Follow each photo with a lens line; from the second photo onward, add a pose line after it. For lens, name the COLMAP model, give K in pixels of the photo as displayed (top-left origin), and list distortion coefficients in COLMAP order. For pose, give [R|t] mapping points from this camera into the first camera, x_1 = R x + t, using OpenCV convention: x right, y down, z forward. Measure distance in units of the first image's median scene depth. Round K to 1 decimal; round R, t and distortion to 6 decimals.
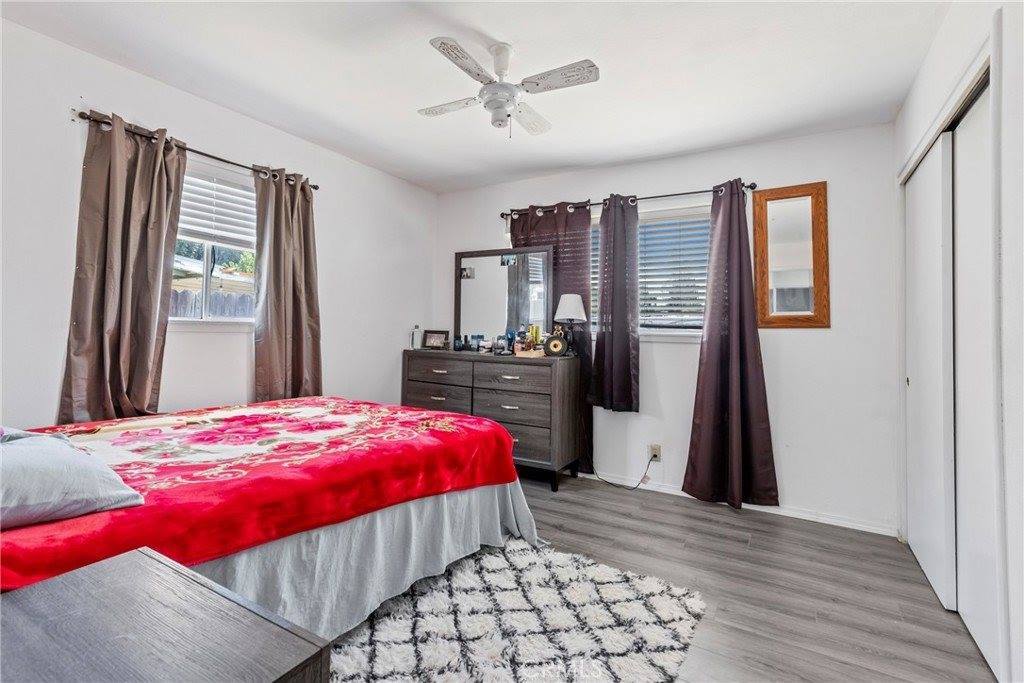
lens RADIAL K [[470.4, 0, 510.7], [0, 470.4, 315.6], [0, 0, 1]] dist [0.000354, 0.000060]
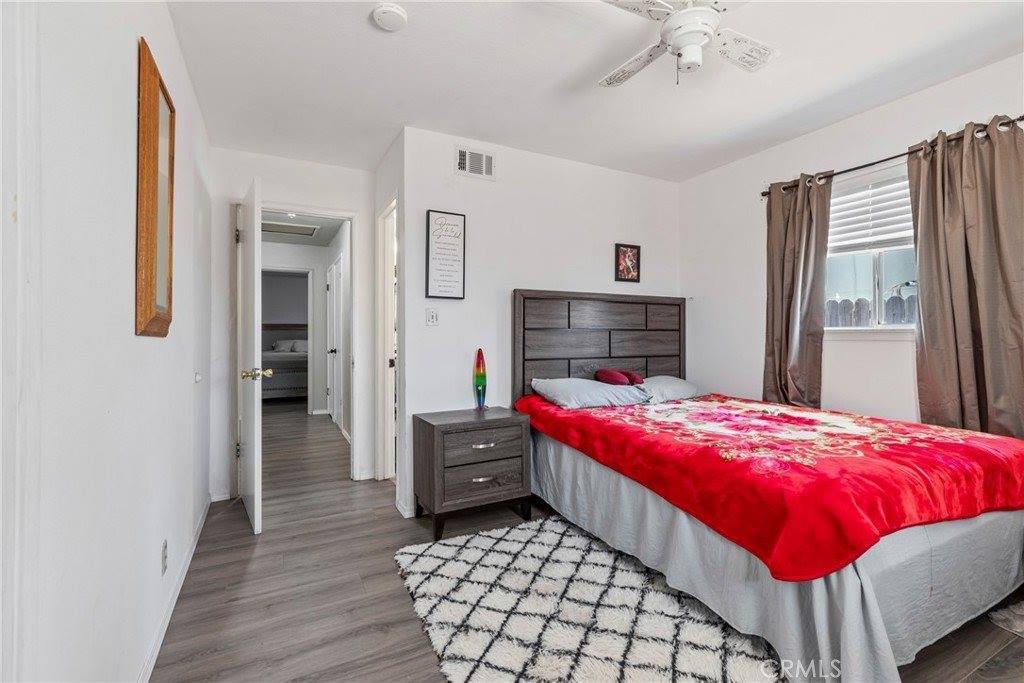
lens RADIAL K [[463.3, 0, 517.5], [0, 463.3, 339.2], [0, 0, 1]] dist [-0.039798, 0.000011]
pose [[-0.518368, -0.011270, -0.855084, 0.609205], [0.020771, 0.999452, -0.025765, 0.044869], [0.854905, -0.031117, -0.517850, 0.917958]]
